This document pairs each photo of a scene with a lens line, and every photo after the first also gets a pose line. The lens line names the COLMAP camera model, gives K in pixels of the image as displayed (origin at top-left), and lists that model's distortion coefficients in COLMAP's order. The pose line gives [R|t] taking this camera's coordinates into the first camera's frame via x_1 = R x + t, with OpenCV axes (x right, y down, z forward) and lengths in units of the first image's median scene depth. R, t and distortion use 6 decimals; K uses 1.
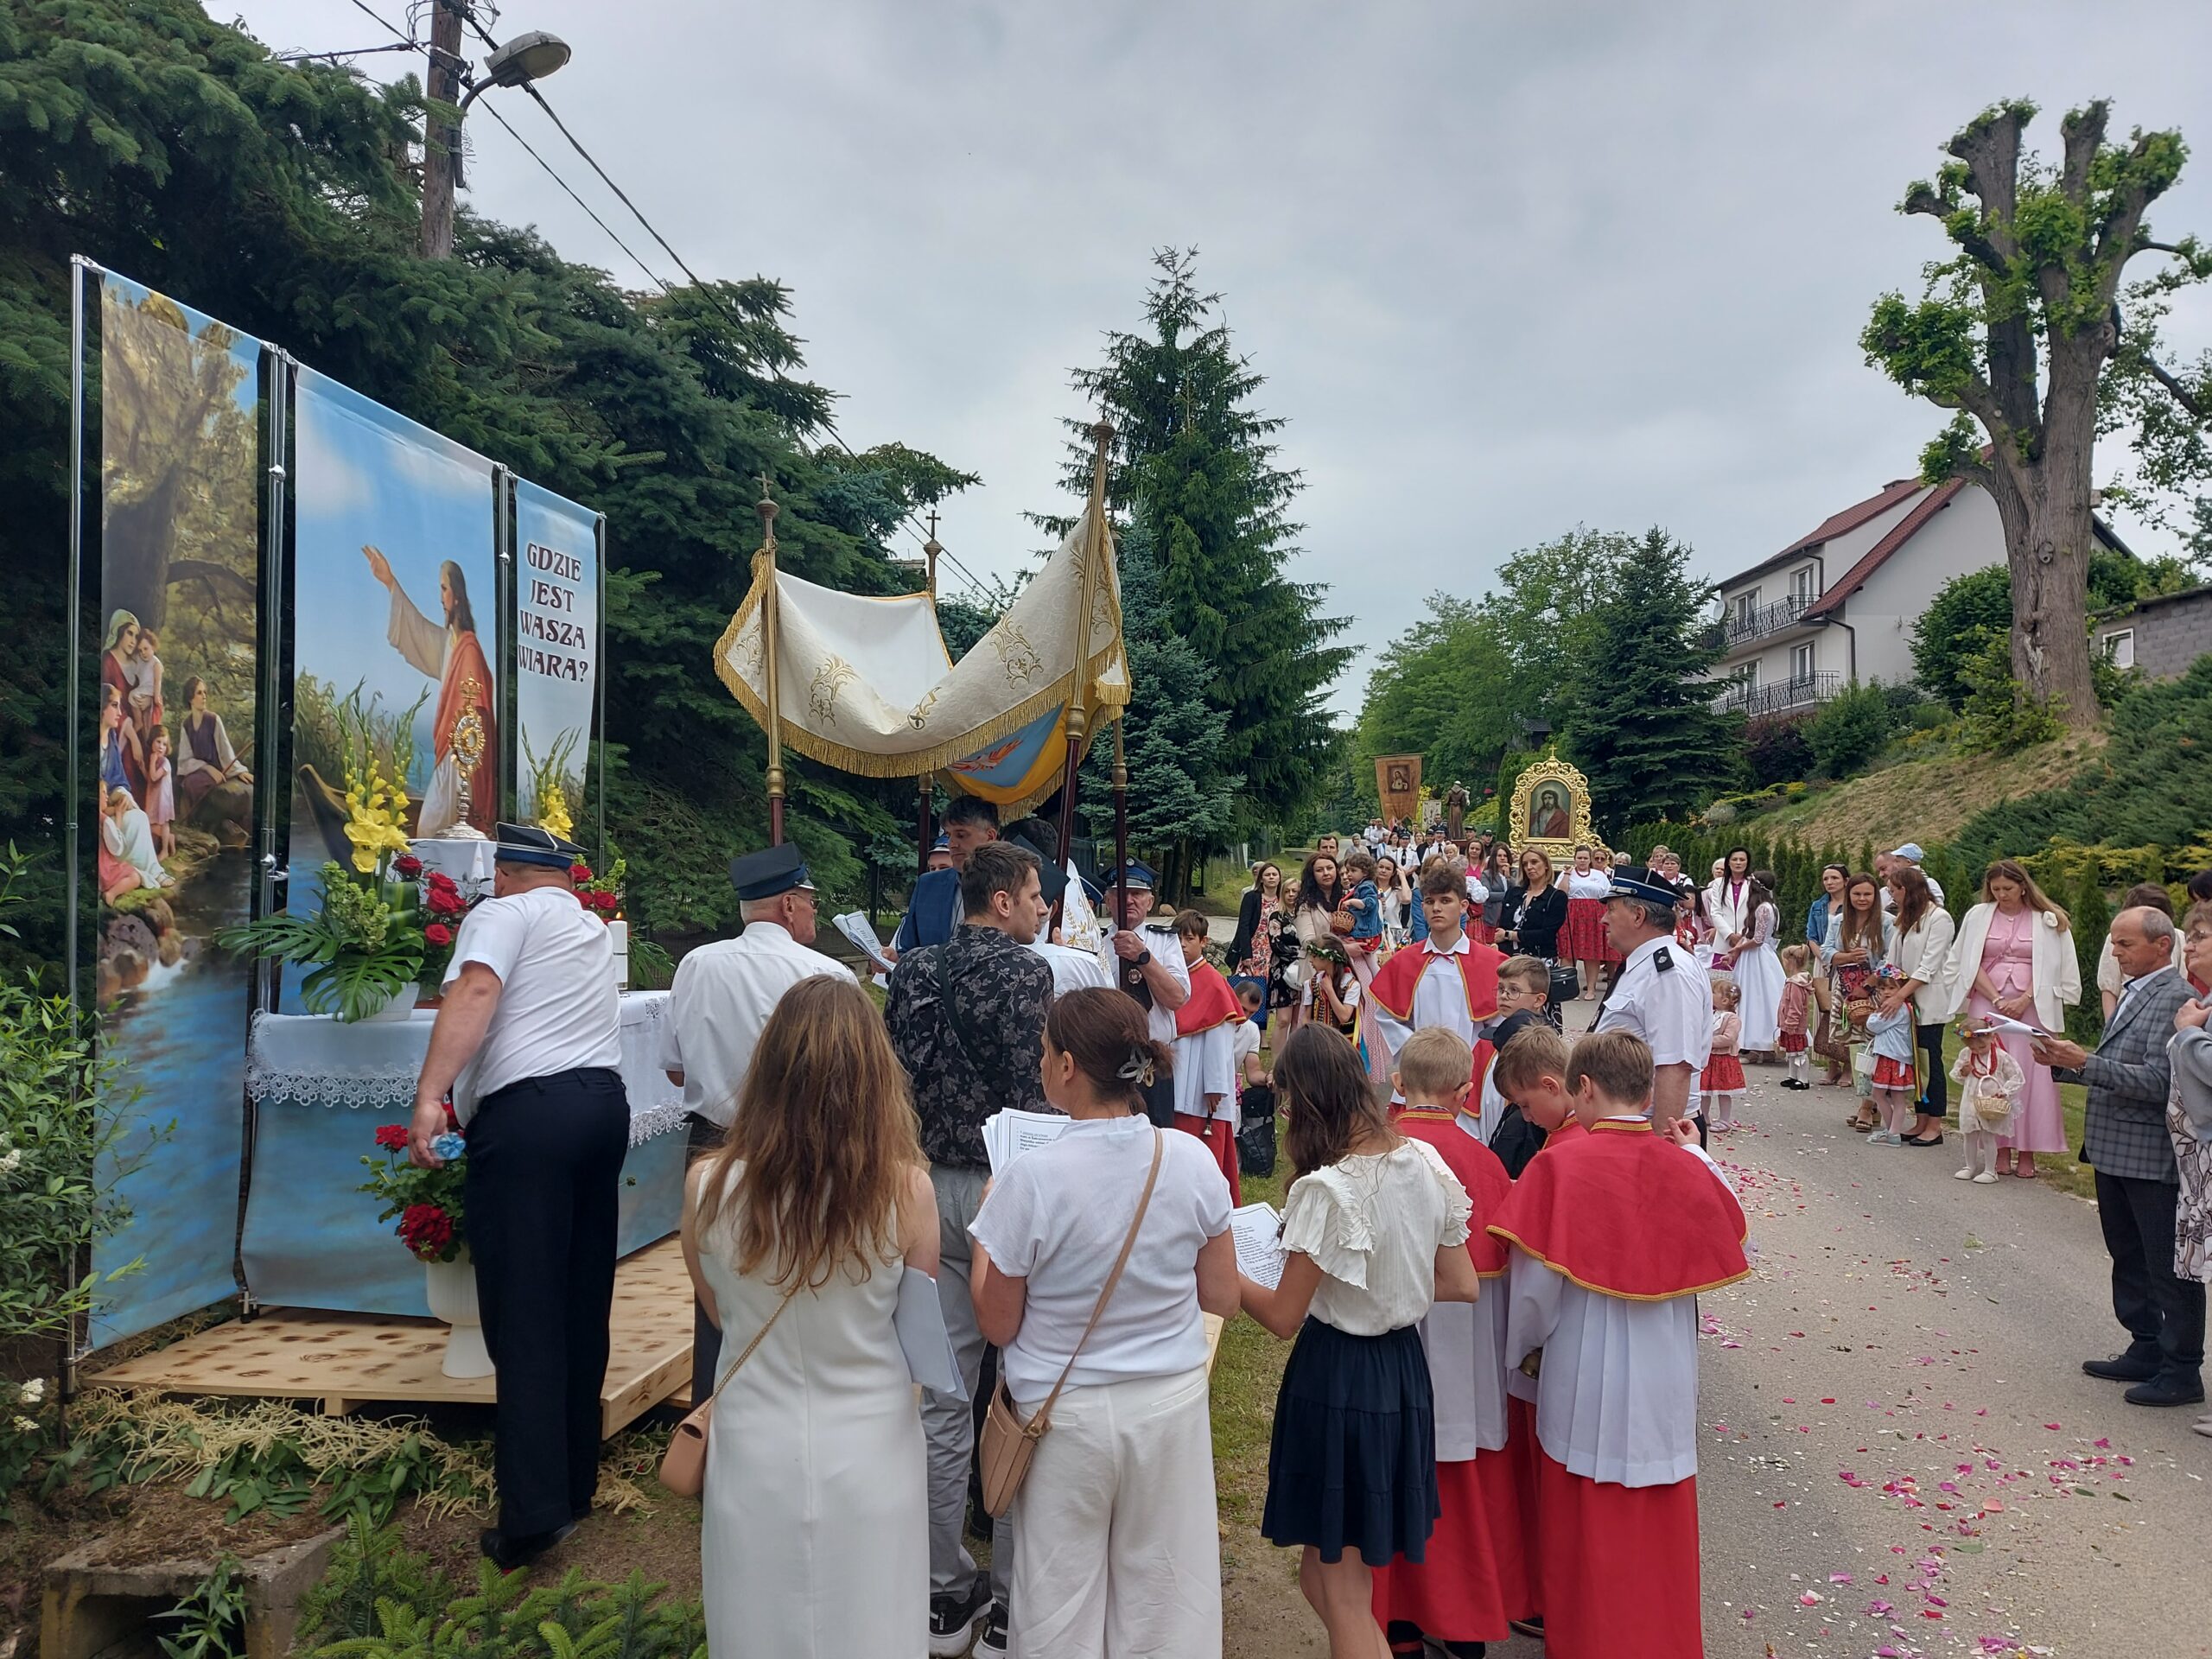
lens RADIAL K [[1553.0, 0, 1106.0], [0, 1553.0, 829.5], [0, 0, 1]] dist [0.121979, -0.092644]
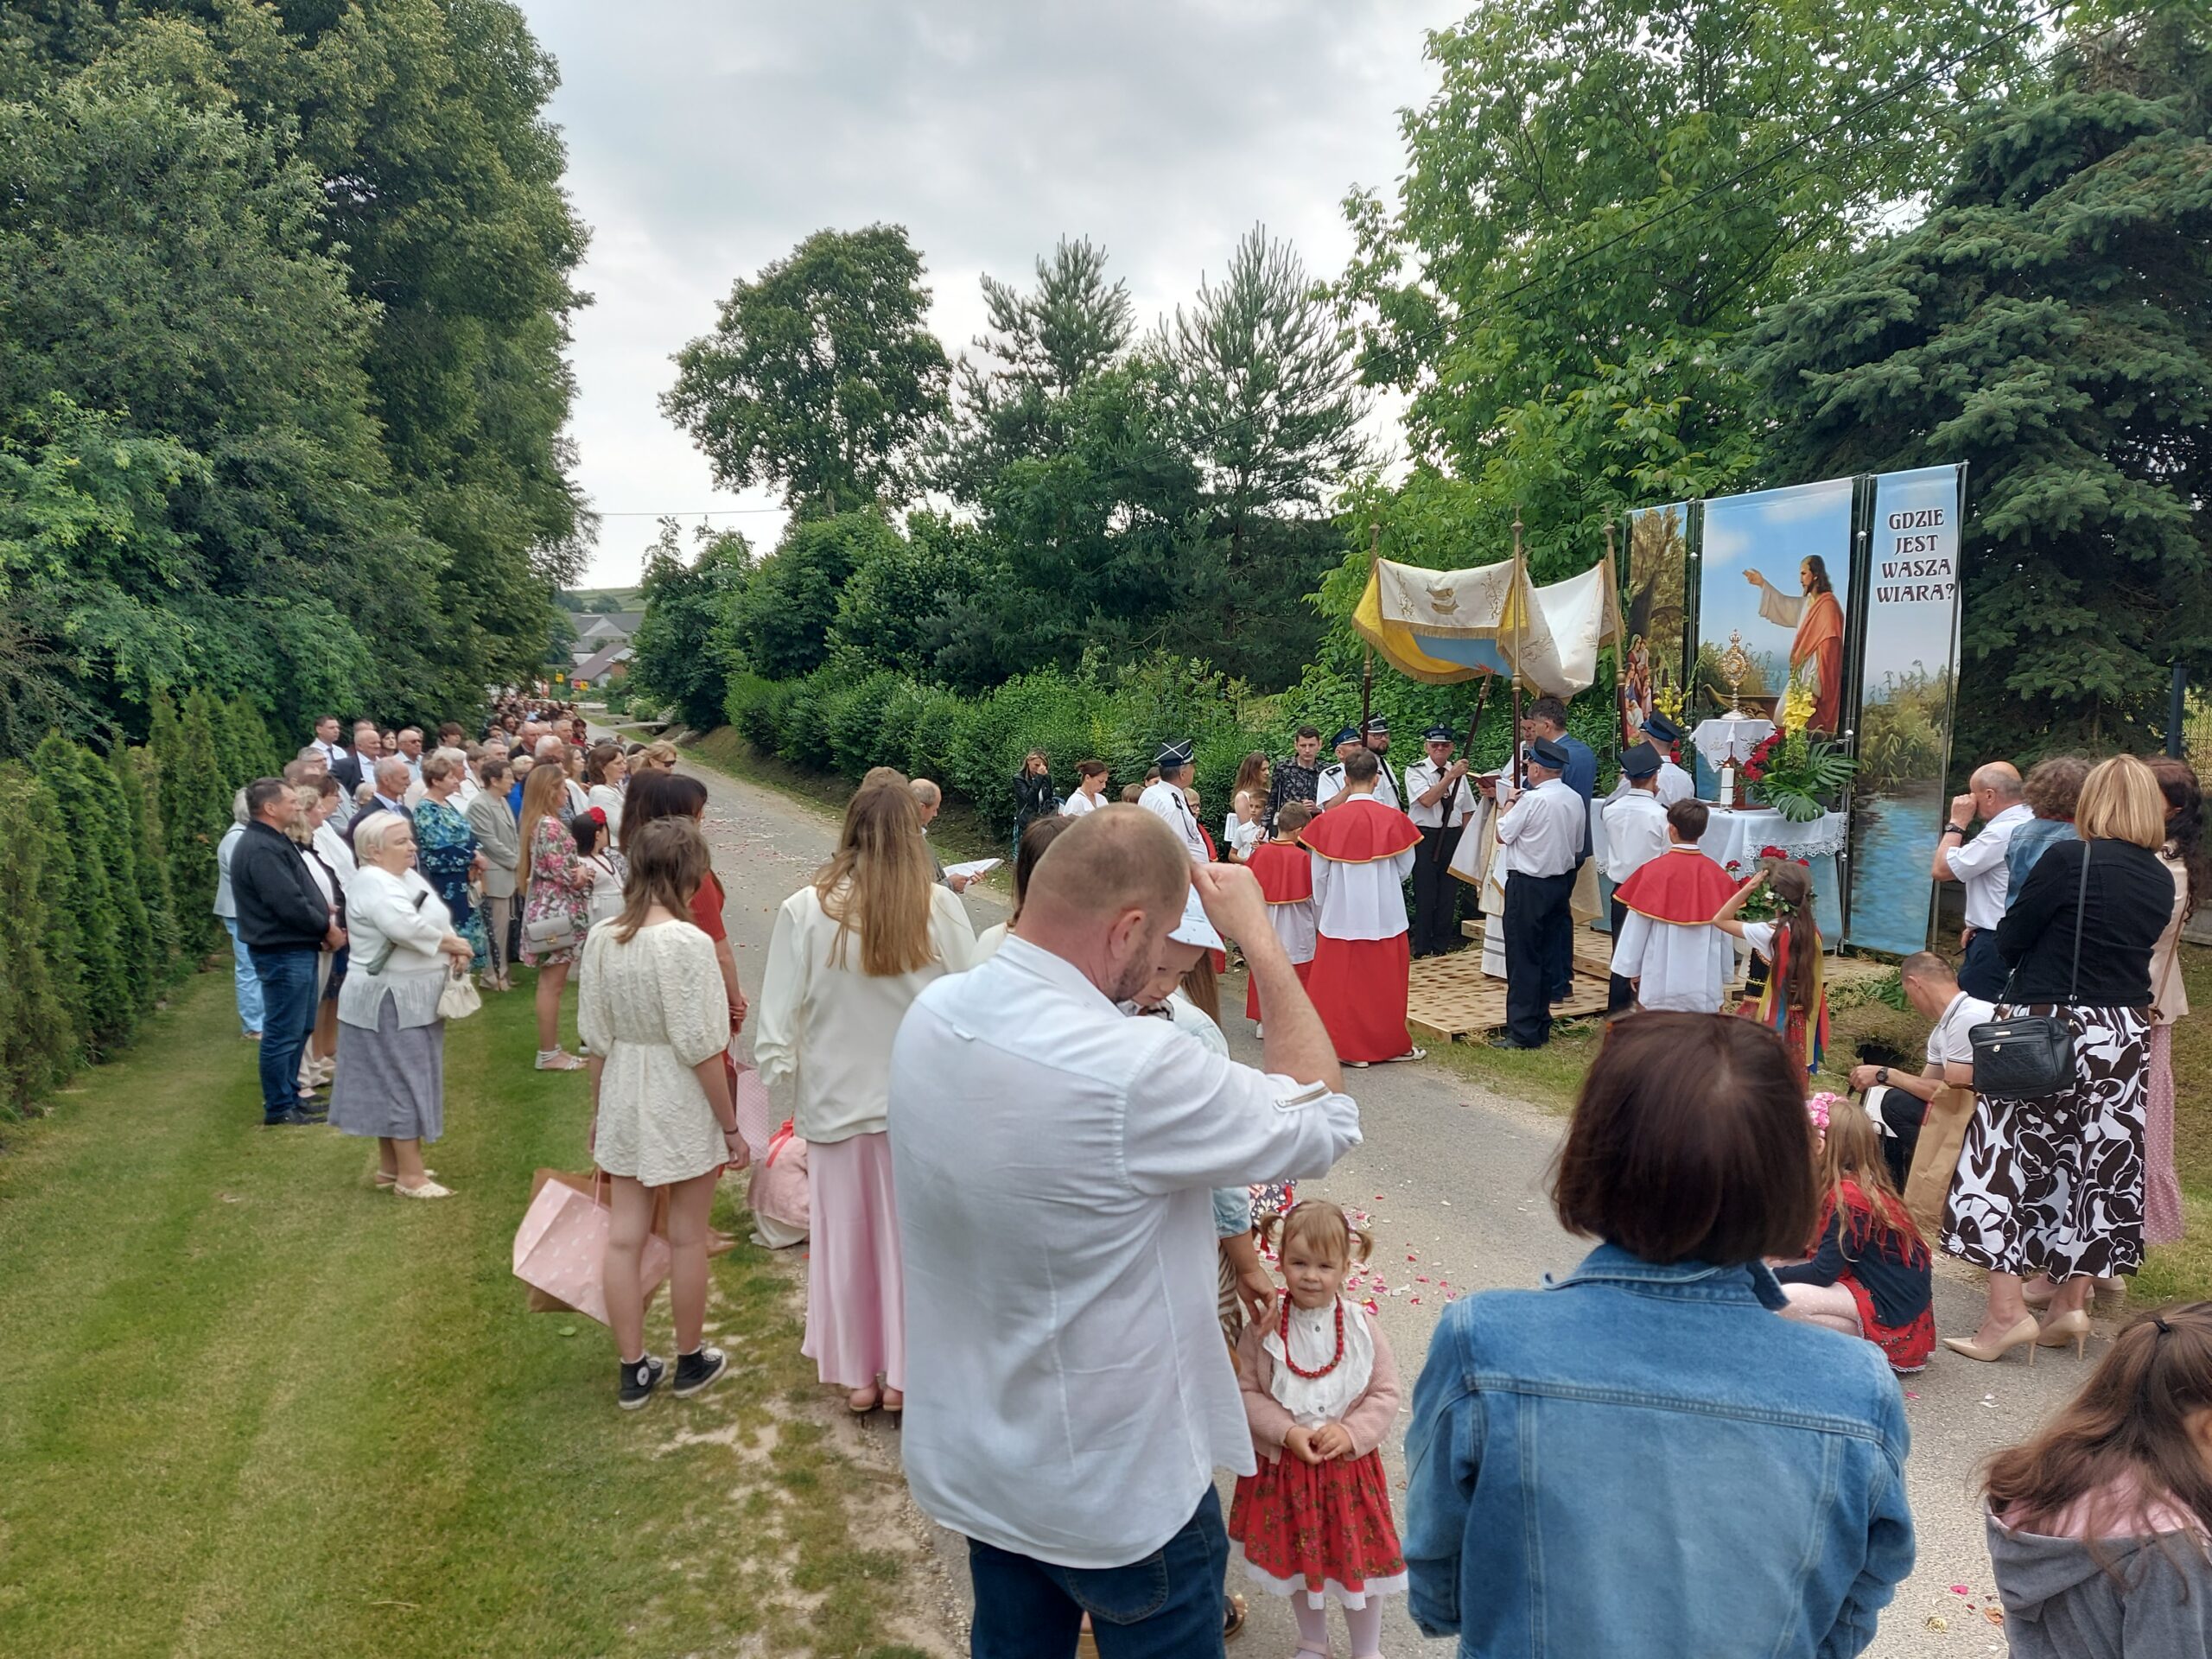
lens RADIAL K [[1553.0, 0, 1106.0], [0, 1553.0, 829.5], [0, 0, 1]] dist [0.121979, -0.092644]
pose [[-0.883884, 0.043954, -0.465637, 1.388297], [0.009952, 0.997116, 0.075232, -0.015987], [0.467601, 0.061862, -0.881772, 2.845300]]
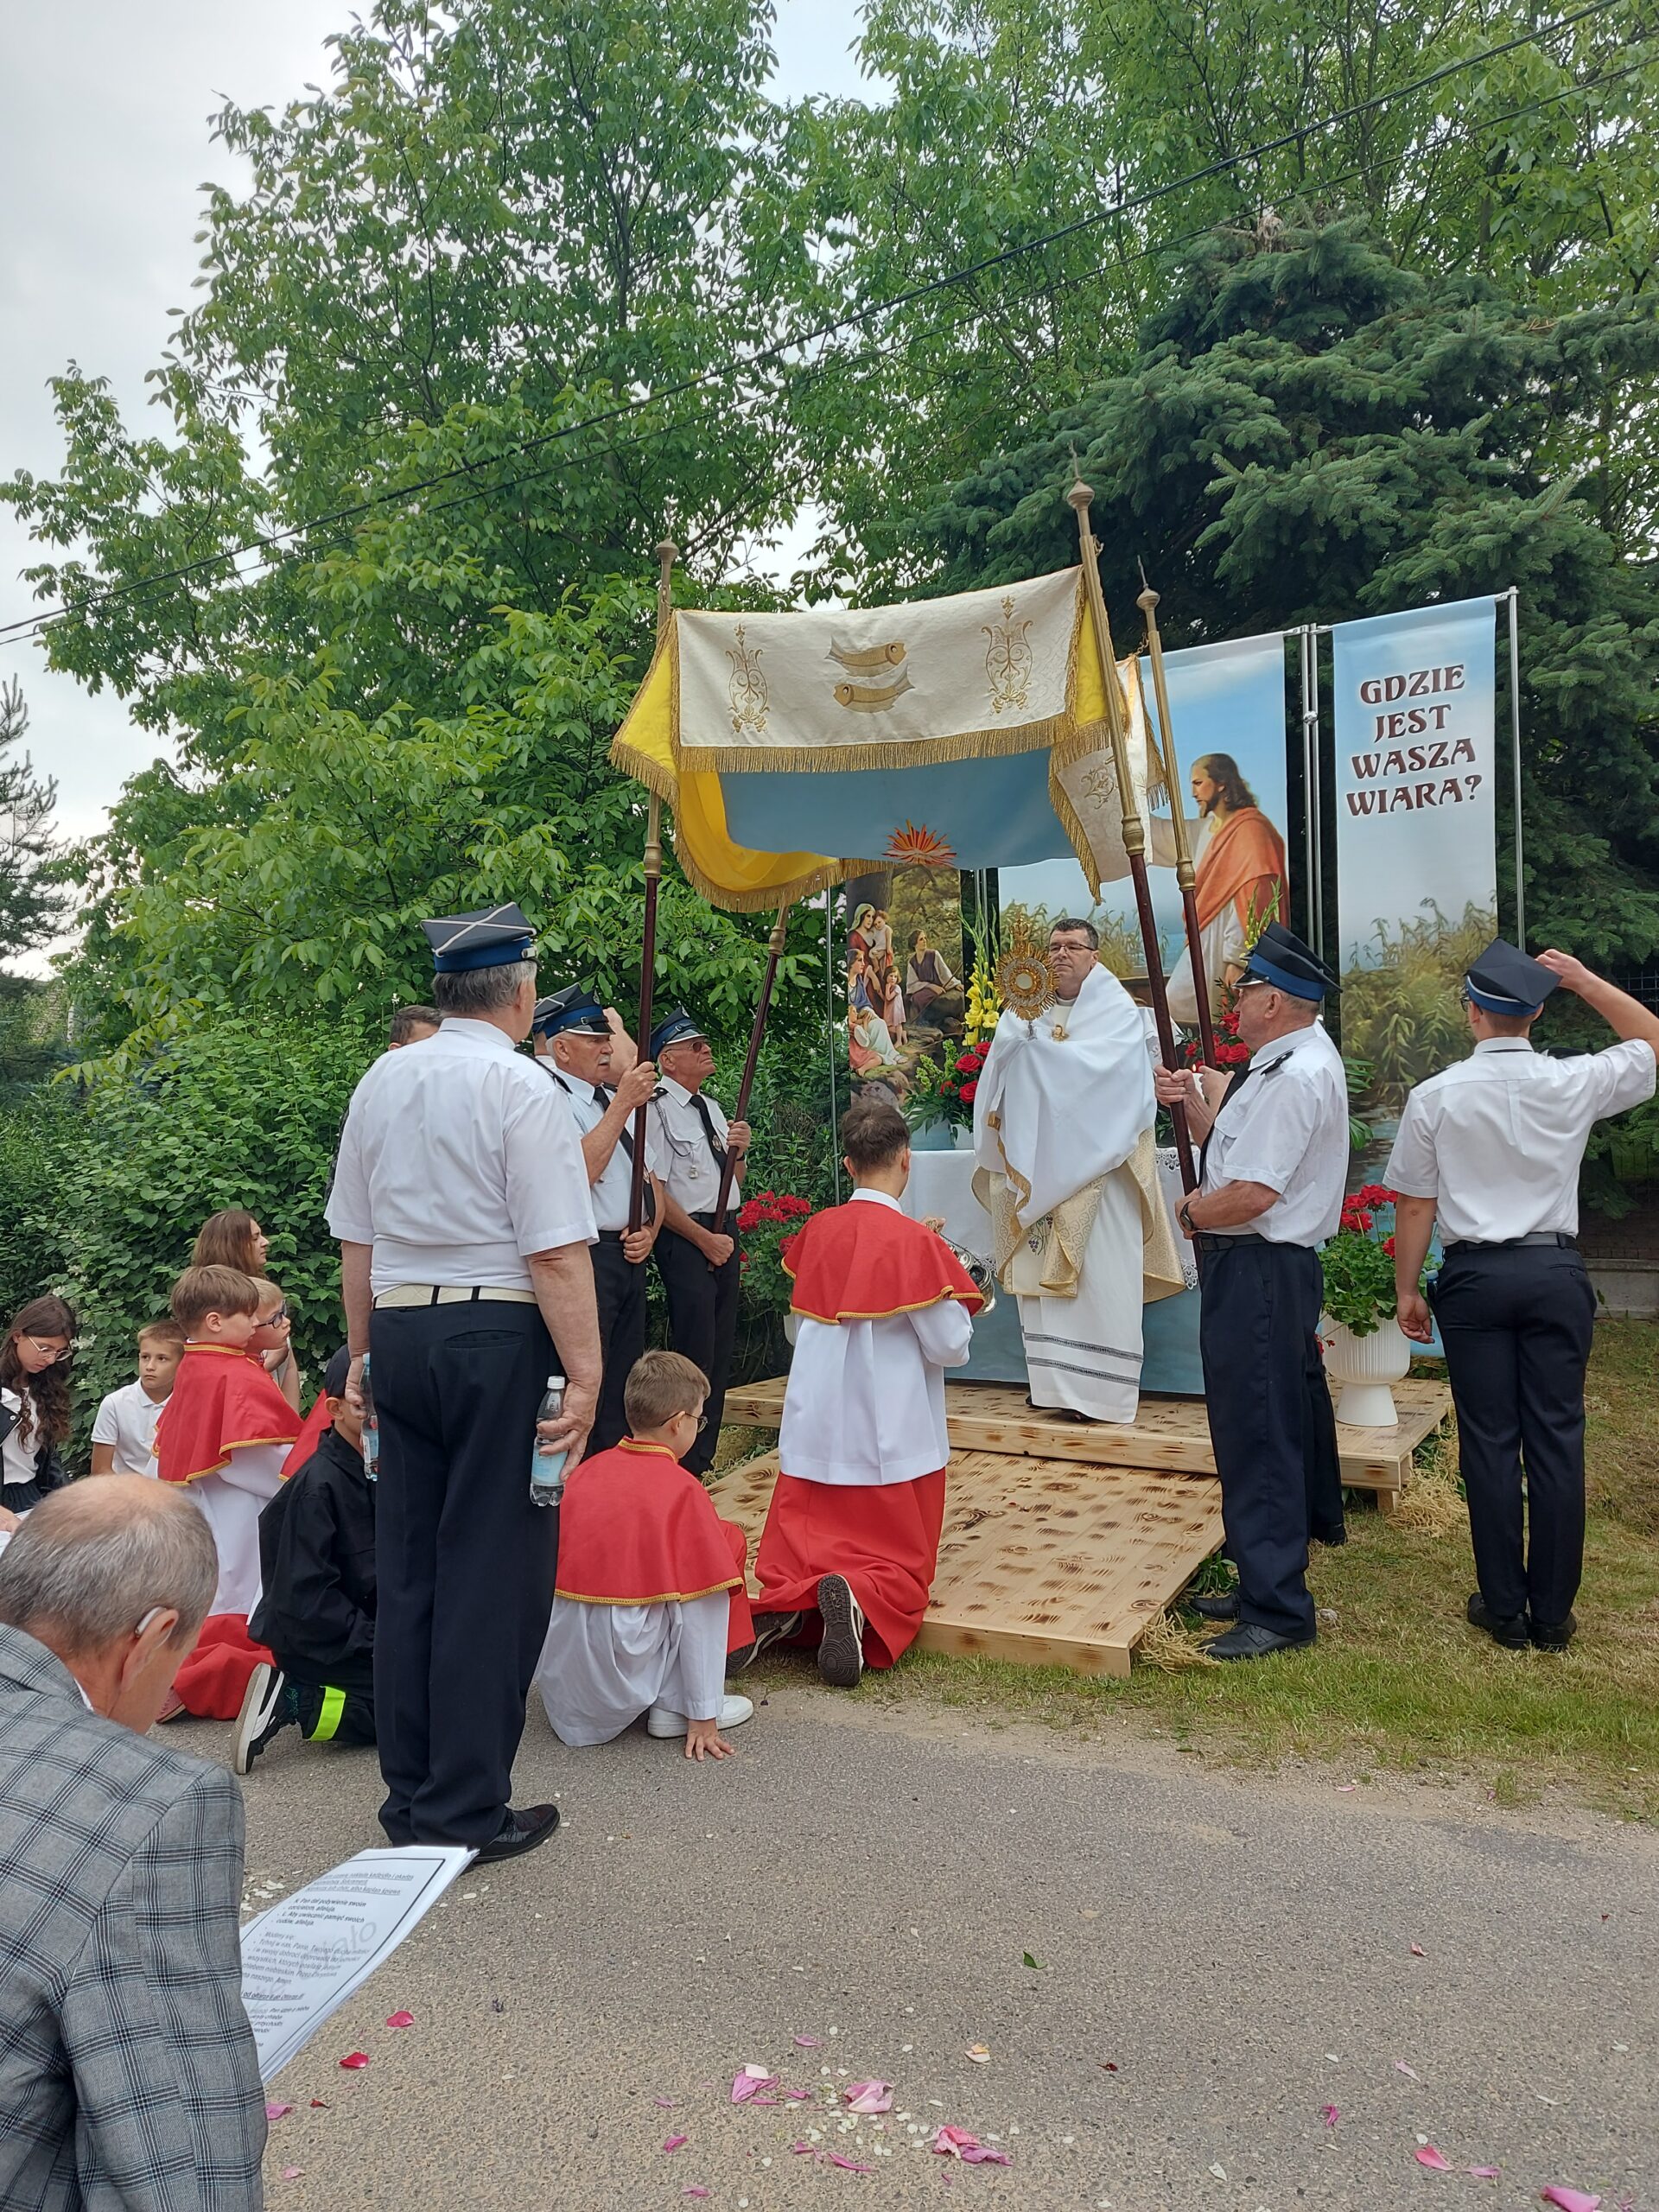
lens RADIAL K [[1553.0, 0, 829.5], [0, 1553.0, 1106.0], [0, 0, 1]] dist [0.121979, -0.092644]
pose [[-0.359950, -0.031340, -0.932445, 0.903874], [0.039296, 0.998039, -0.048714, 0.152028], [0.932144, -0.054176, -0.358013, 1.488252]]
